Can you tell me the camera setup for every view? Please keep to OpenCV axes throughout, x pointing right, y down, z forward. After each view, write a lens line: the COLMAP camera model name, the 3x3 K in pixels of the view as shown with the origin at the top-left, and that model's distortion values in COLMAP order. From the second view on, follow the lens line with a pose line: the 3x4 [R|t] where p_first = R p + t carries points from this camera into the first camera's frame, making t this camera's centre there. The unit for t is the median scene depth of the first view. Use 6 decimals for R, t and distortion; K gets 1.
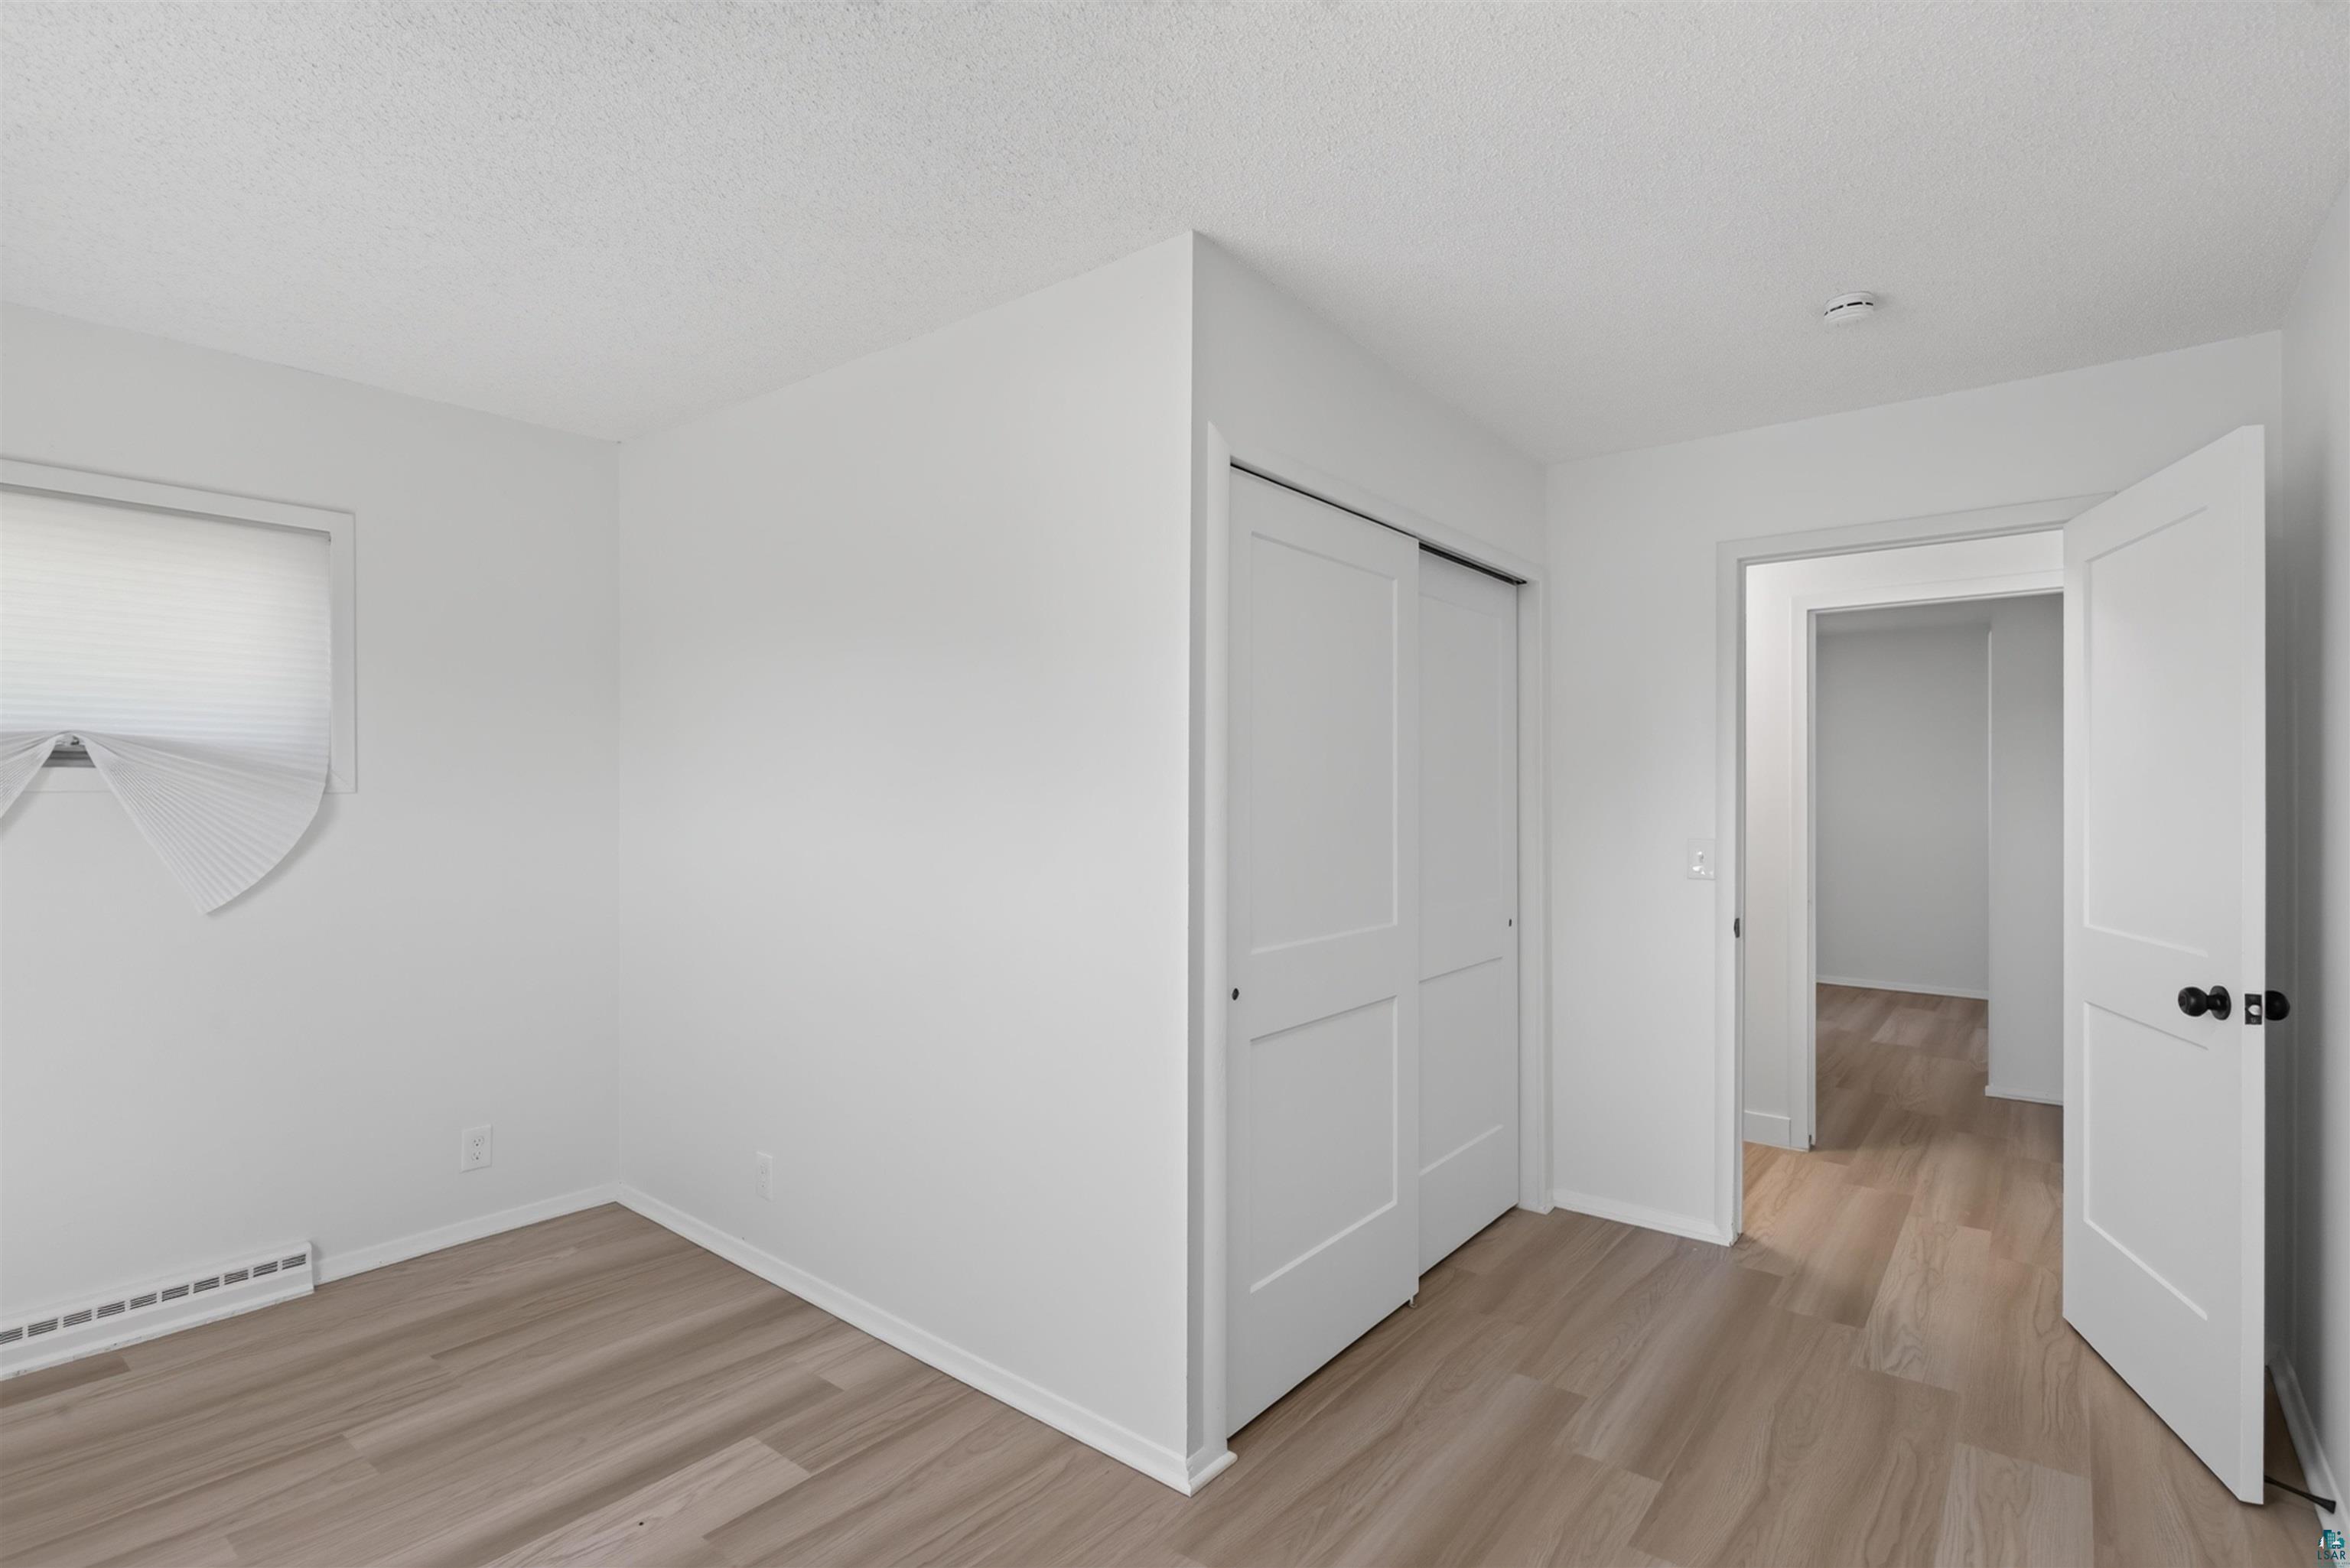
lens RADIAL K [[1095.4, 0, 1184.0], [0, 1095.4, 755.0], [0, 0, 1]] dist [-0.011897, -0.000255]
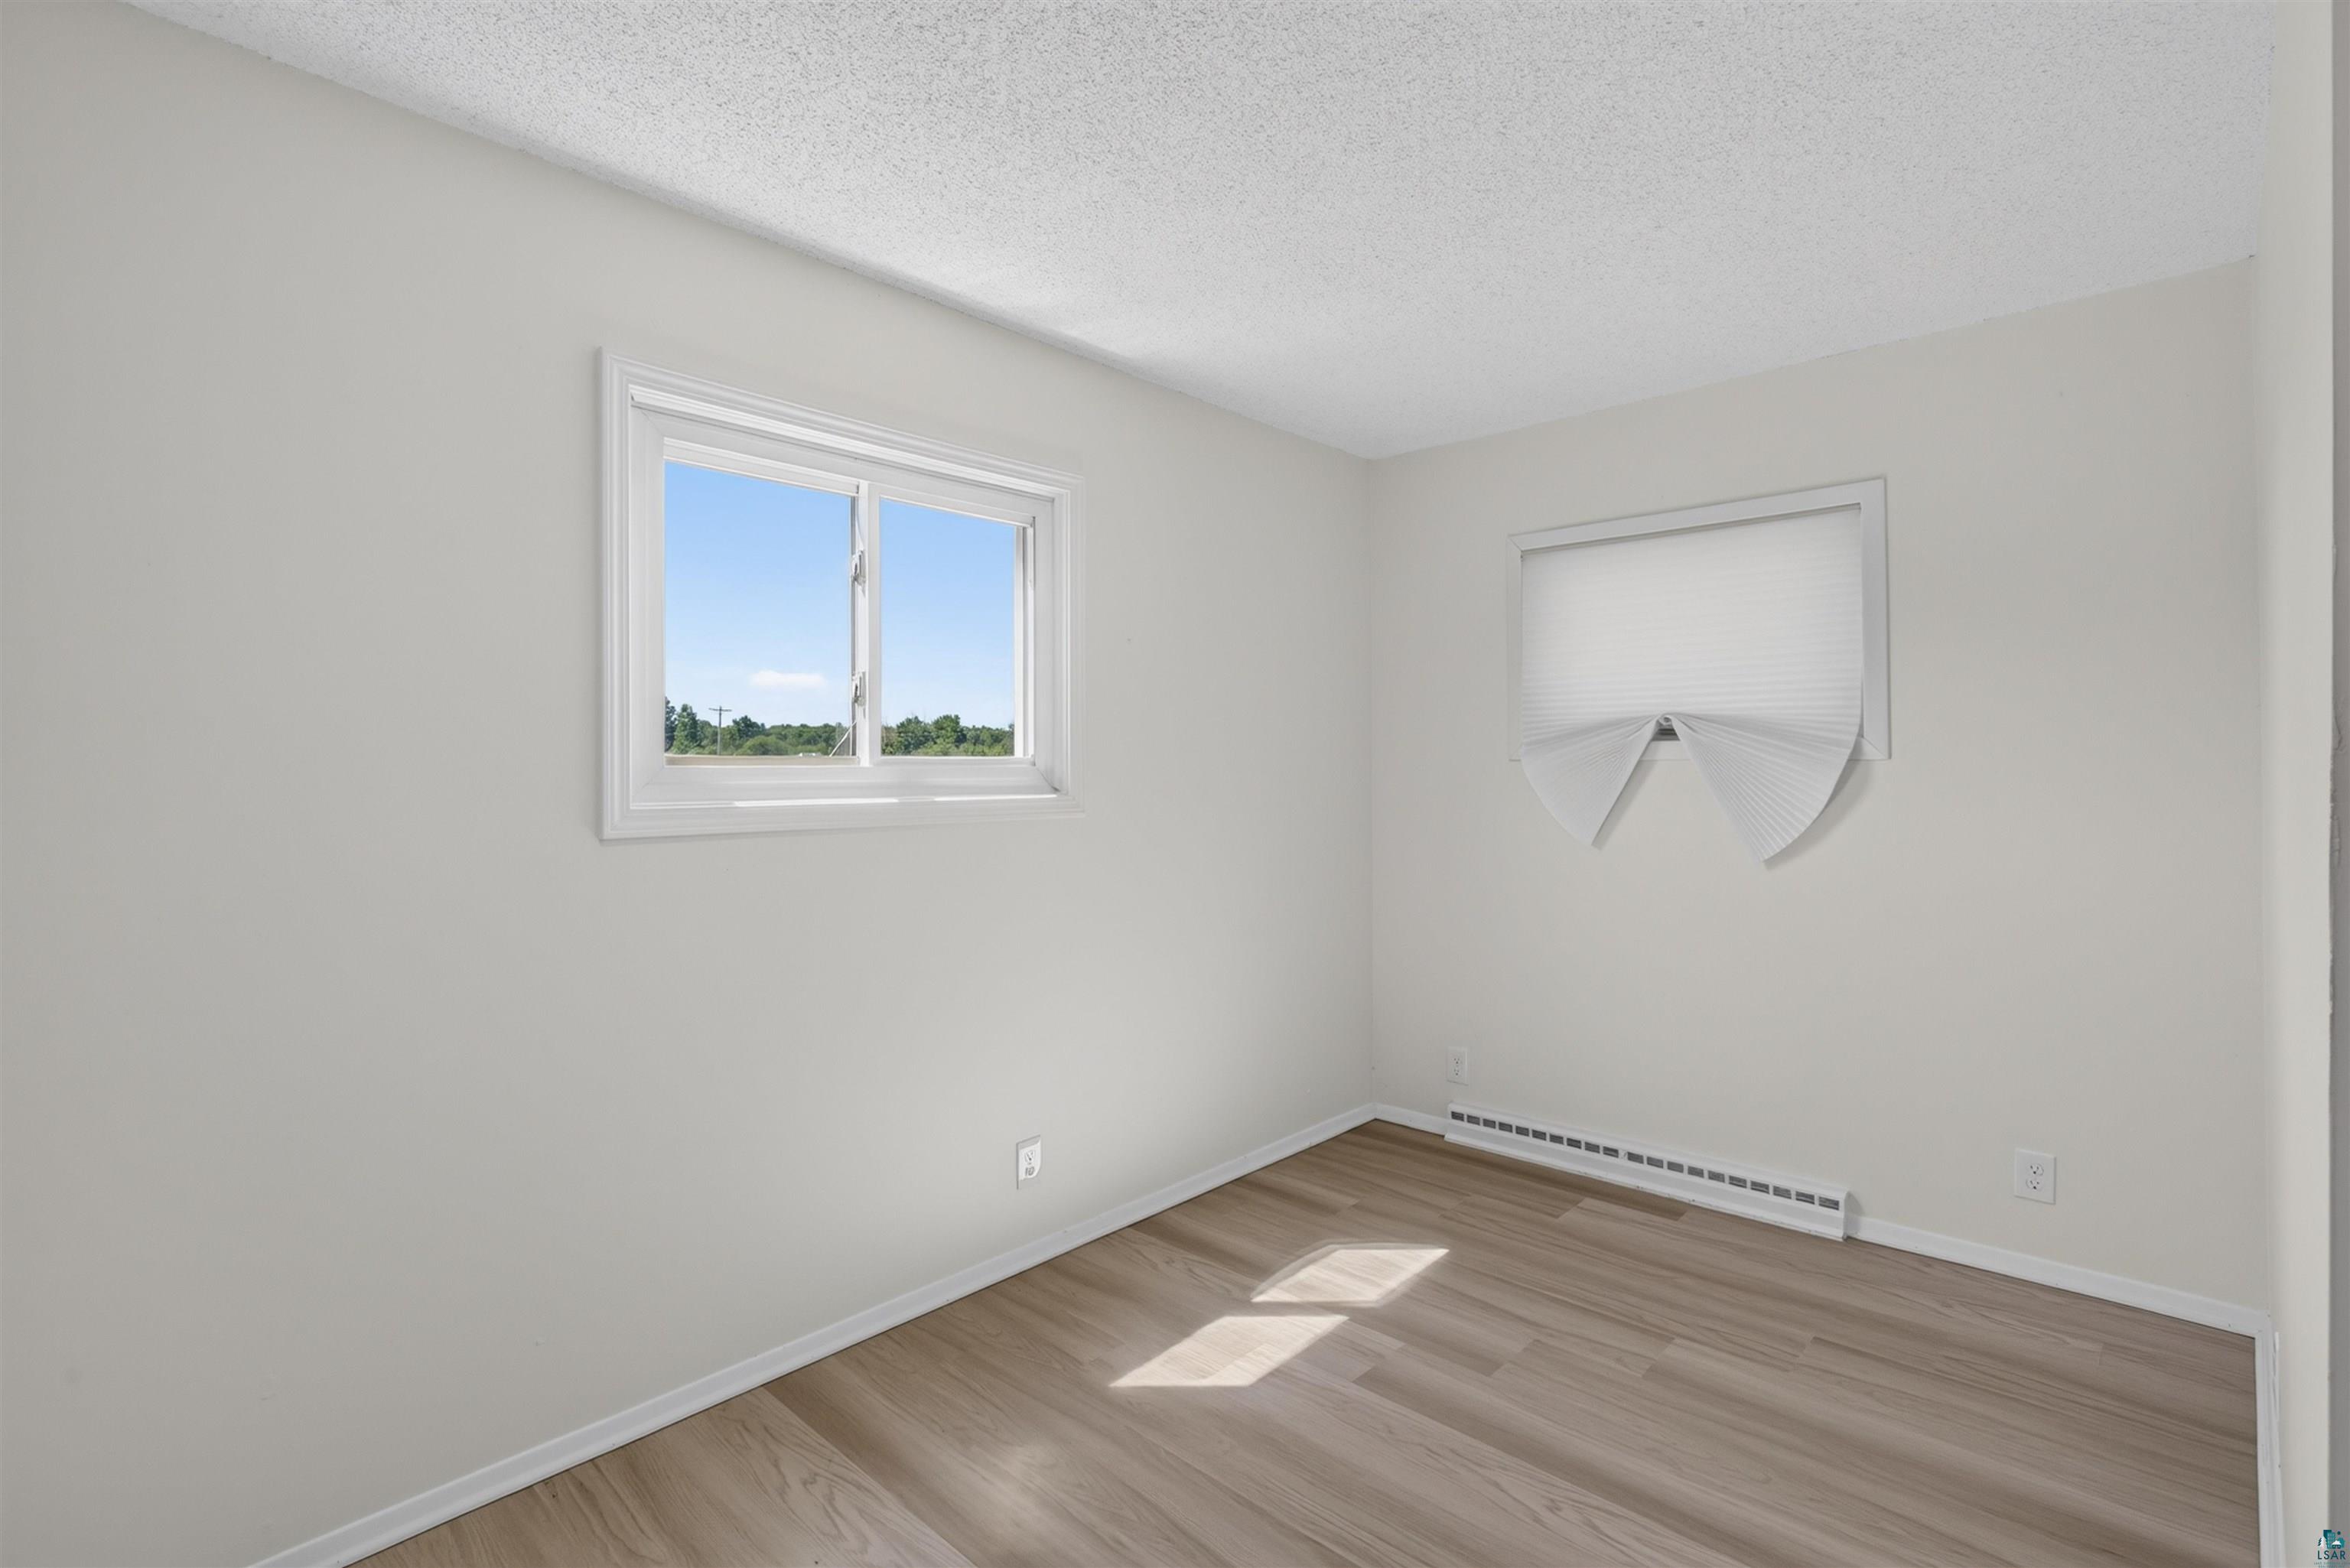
lens RADIAL K [[1095.4, 0, 1184.0], [0, 1095.4, 755.0], [0, 0, 1]] dist [-0.011897, -0.000255]
pose [[-0.091735, -0.013375, -0.995694, 0.330202], [0.035763, 0.999220, -0.016717, 0.028763], [0.995141, -0.037143, -0.091185, 0.538098]]
